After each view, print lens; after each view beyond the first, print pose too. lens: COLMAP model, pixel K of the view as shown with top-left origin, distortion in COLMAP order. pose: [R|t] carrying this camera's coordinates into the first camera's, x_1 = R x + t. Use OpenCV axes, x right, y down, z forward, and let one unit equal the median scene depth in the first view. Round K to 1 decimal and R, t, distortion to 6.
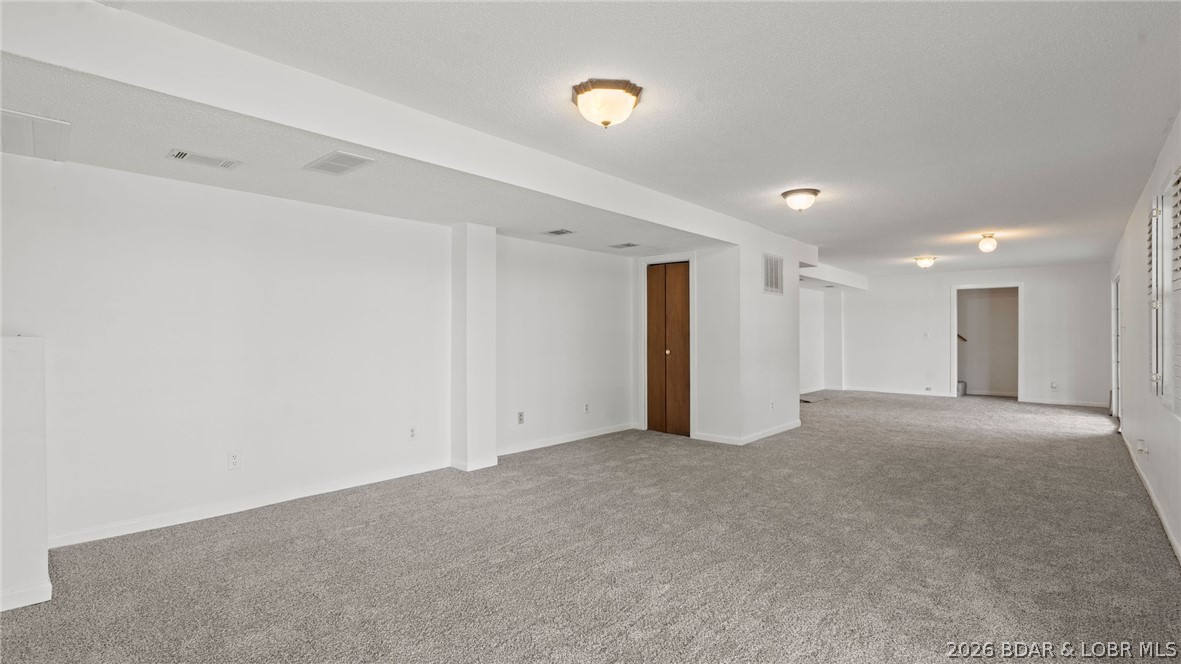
lens RADIAL K [[536.1, 0, 599.1], [0, 536.1, 331.4], [0, 0, 1]] dist [-0.009585, 0.003818]
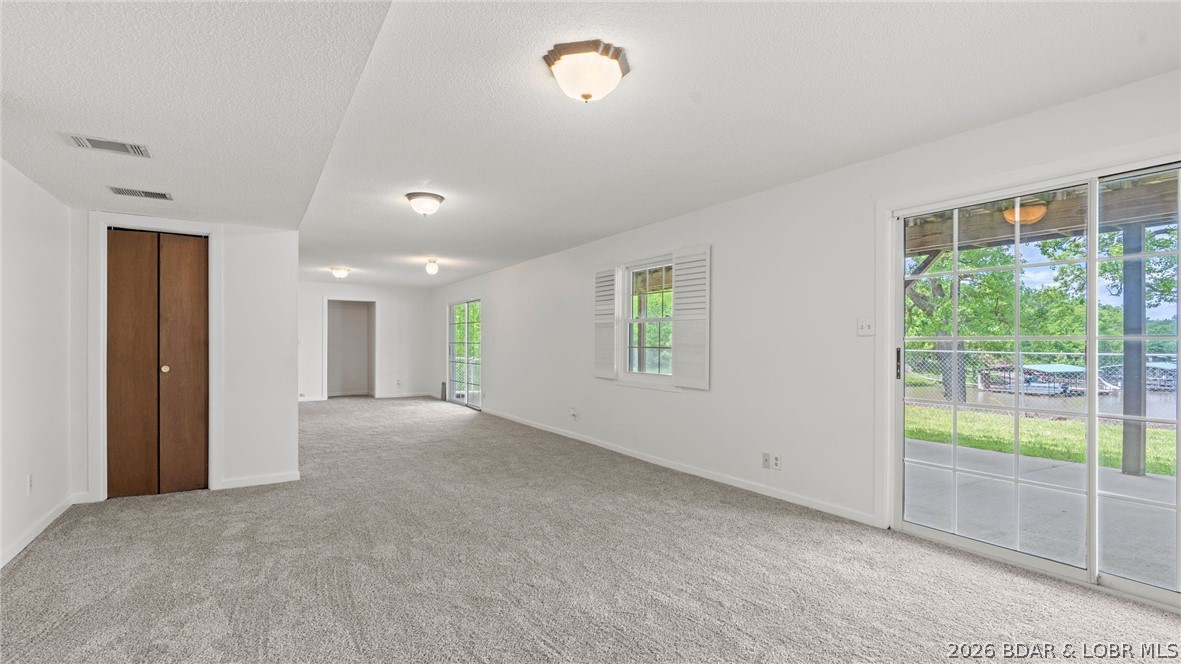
lens RADIAL K [[536.1, 0, 583.8], [0, 536.1, 339.8], [0, 0, 1]] dist [-0.009585, 0.003818]
pose [[0.290530, 0.005394, 0.956851, -0.257765], [-0.009152, 0.999954, -0.002858, 0.000224], [-0.956822, -0.007927, 0.290566, 0.241170]]
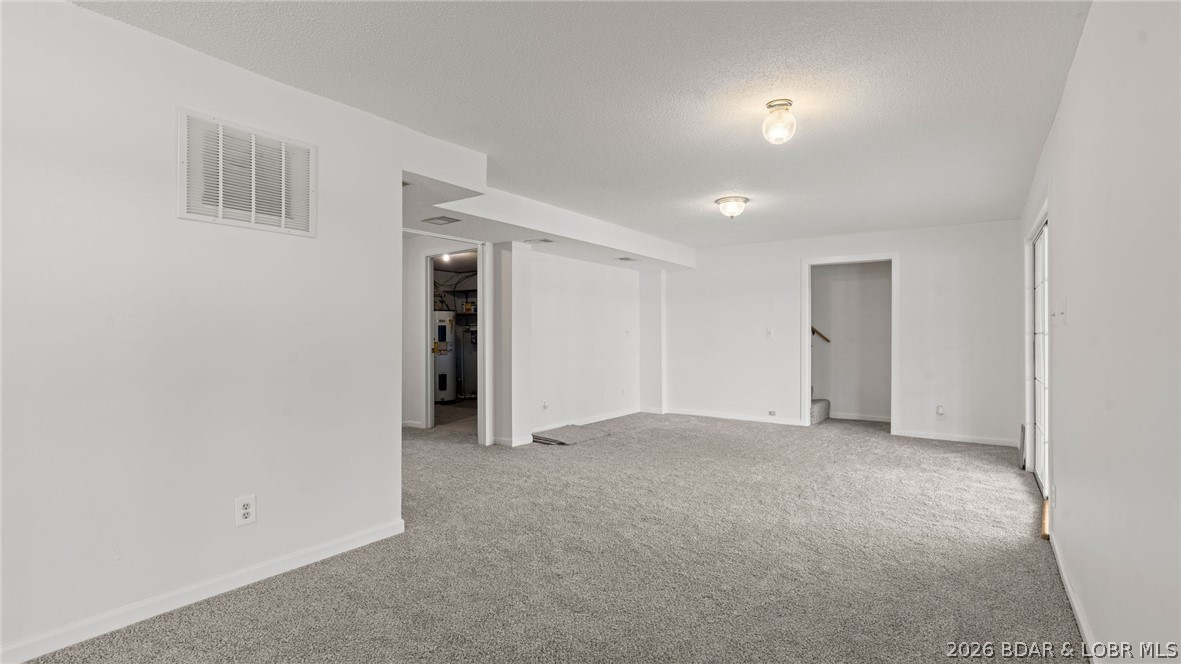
lens RADIAL K [[536.1, 0, 590.1], [0, 536.1, 333.5], [0, 0, 1]] dist [-0.009585, 0.003818]
pose [[0.994863, -0.003614, 0.101167, 0.408563], [0.003751, 0.999992, -0.001156, 0.008842], [-0.101162, 0.001530, 0.994869, 0.447132]]
